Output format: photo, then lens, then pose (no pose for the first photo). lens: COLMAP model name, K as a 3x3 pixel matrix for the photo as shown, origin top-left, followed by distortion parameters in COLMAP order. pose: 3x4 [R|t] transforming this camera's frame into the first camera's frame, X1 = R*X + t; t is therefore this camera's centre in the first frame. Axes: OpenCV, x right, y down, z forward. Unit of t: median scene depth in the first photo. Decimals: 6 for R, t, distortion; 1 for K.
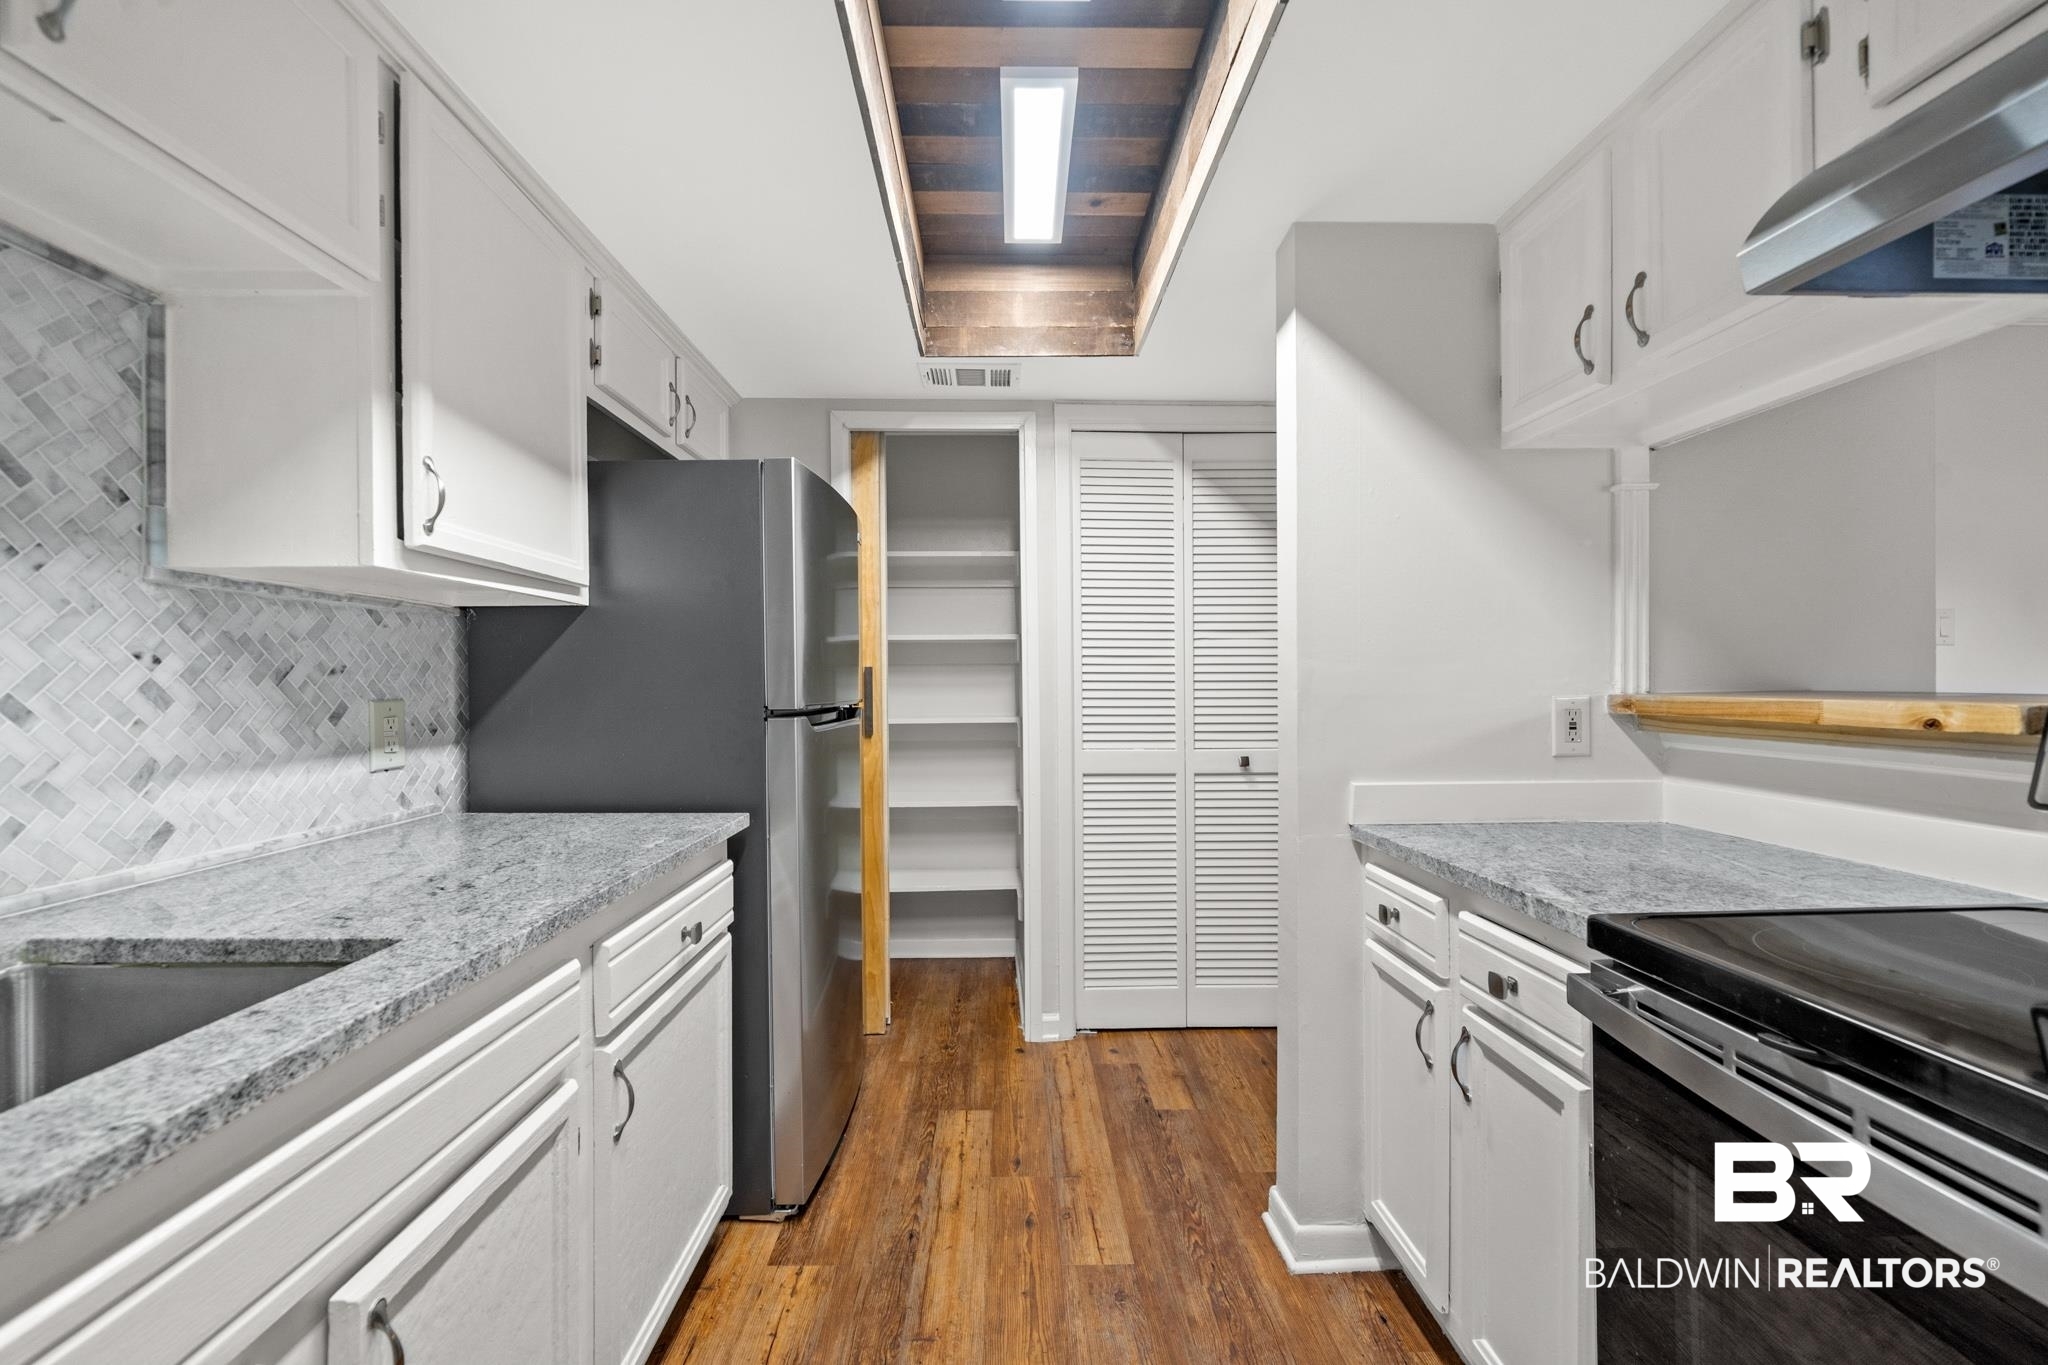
lens RADIAL K [[821.5, 0, 1020.0], [0, 821.5, 688.6], [0, 0, 1]] dist [0.000450, -0.001220]
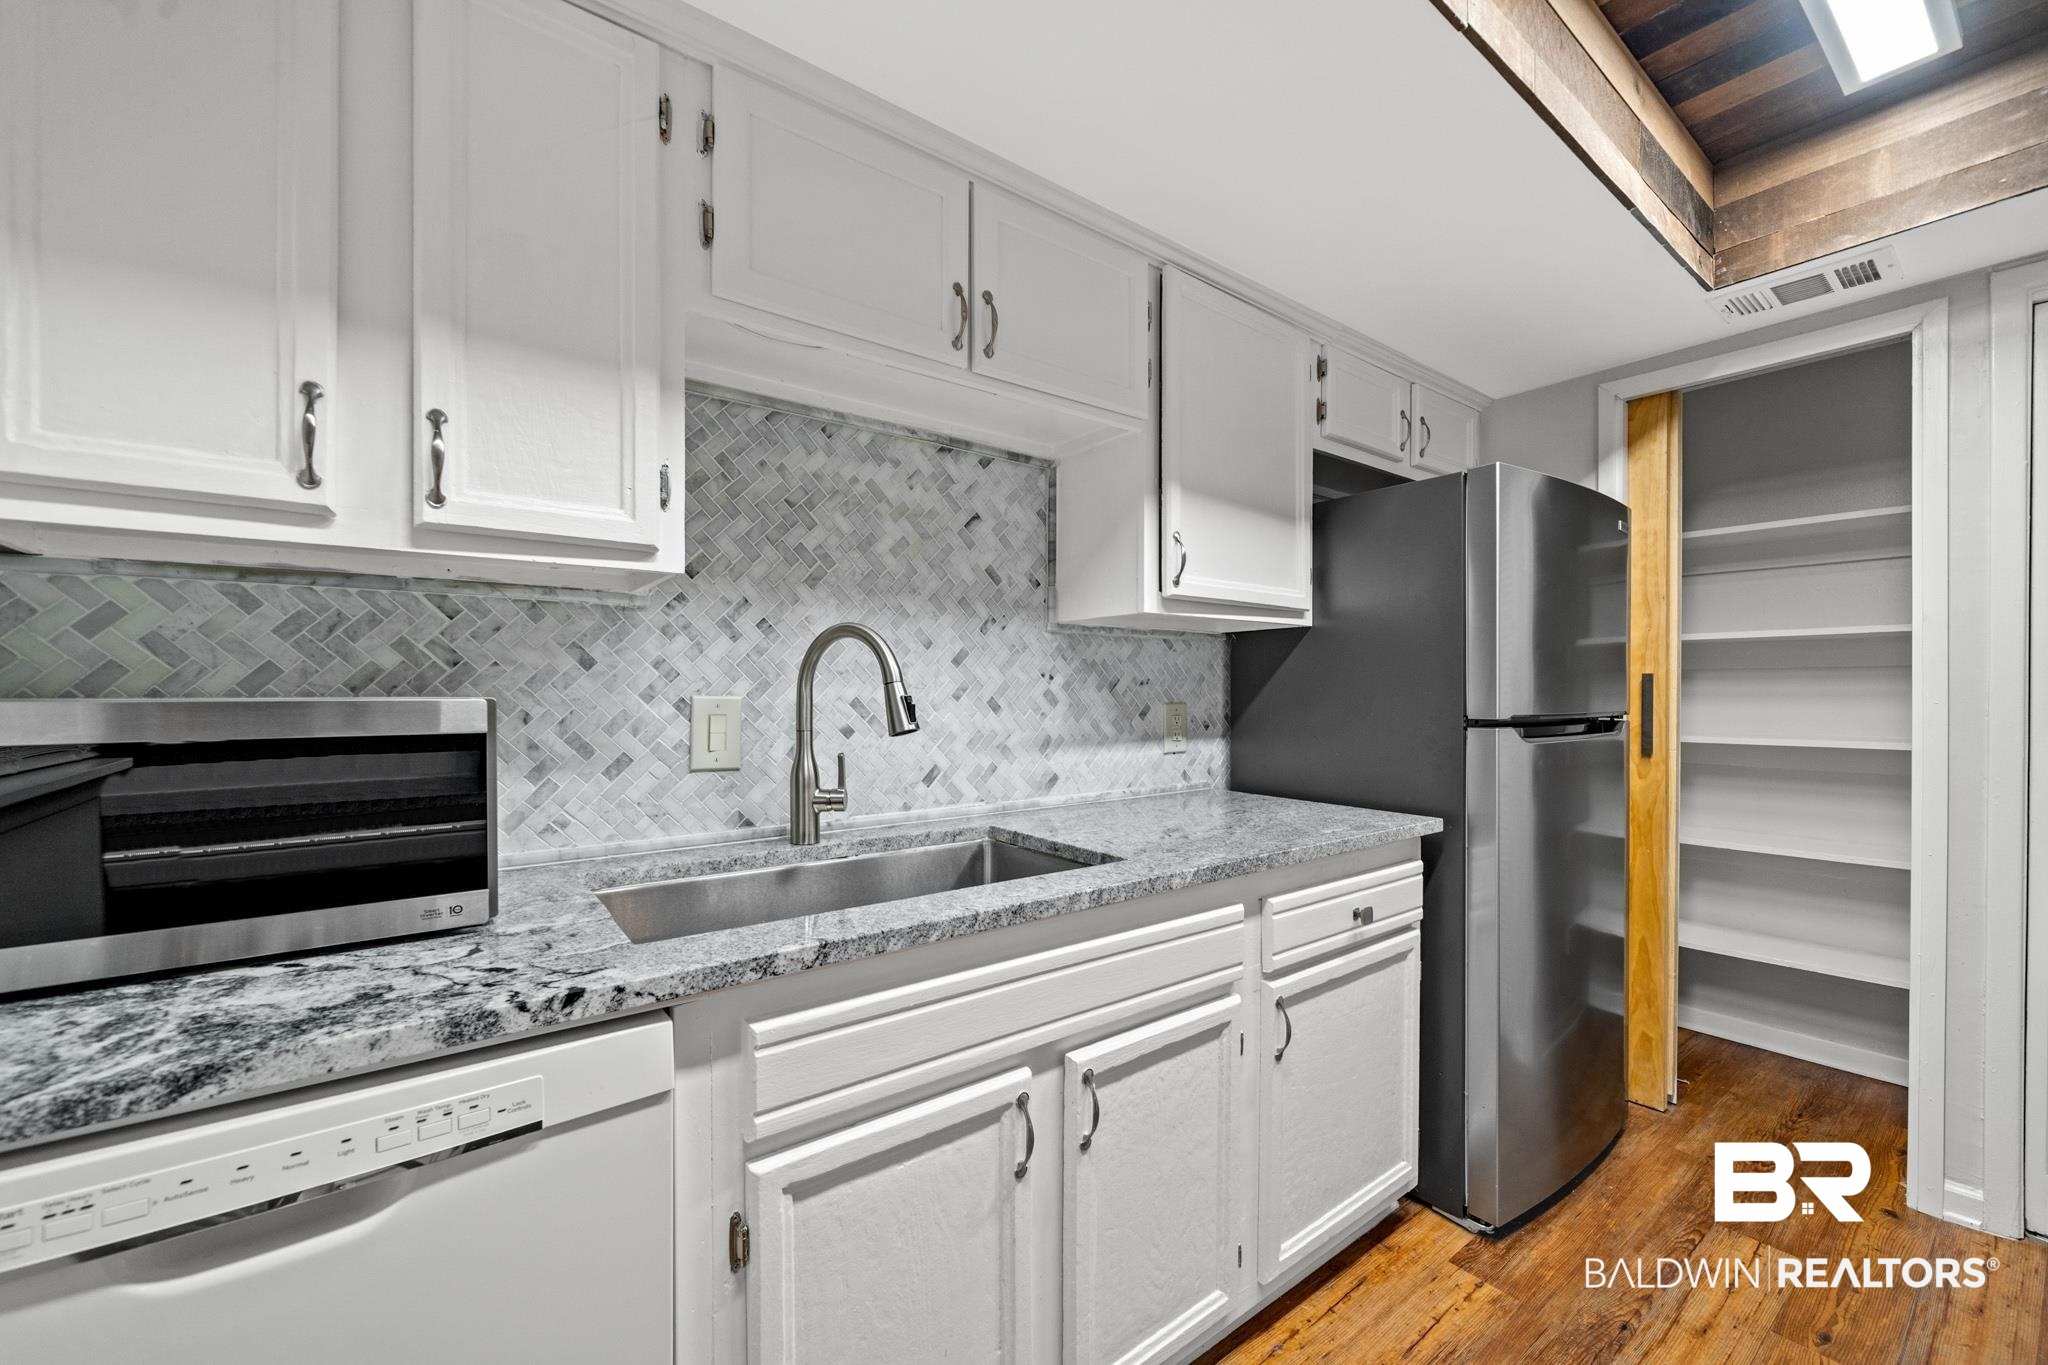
lens RADIAL K [[821.5, 0, 1025.3], [0, 821.5, 698.5], [0, 0, 1]] dist [0.000450, -0.001220]
pose [[0.591459, 0.012435, -0.806239, 0.223164], [-0.009279, 0.999920, 0.008616, -0.004130], [0.806281, 0.002385, 0.591527, -0.037174]]
